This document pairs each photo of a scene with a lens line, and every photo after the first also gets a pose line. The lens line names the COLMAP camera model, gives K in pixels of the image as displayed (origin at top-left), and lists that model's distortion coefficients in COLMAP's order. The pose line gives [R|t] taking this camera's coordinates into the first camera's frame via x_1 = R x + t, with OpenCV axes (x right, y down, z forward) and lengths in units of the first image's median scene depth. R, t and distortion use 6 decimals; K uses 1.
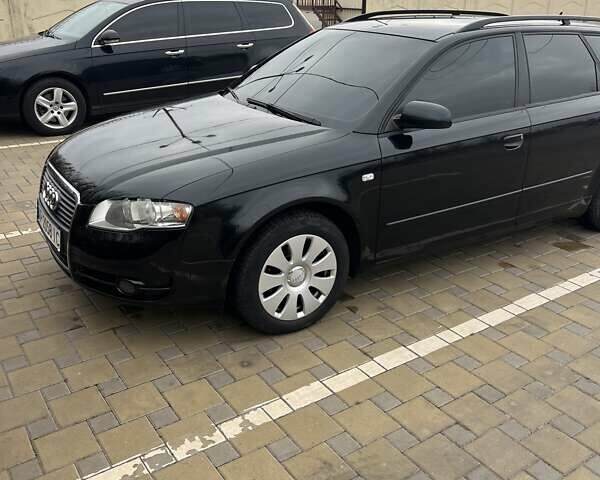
lens RADIAL K [[586.4, 0, 299.5], [0, 586.4, 238.6], [0, 0, 1]] dist [0.037309, 0.000000]
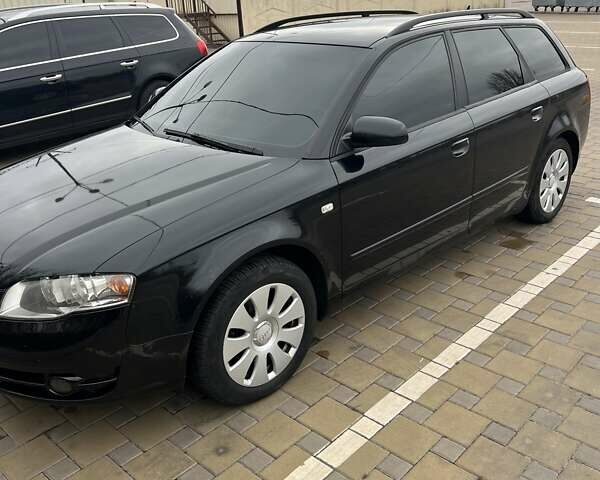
lens RADIAL K [[586.4, 0, 298.2], [0, 586.4, 244.4], [0, 0, 1]] dist [0.037309, 0.000000]
pose [[0.976260, -0.136258, 0.168372, -0.078293], [0.135953, 0.990625, 0.013396, -0.066483], [-0.168619, 0.009813, 0.985633, 0.137688]]
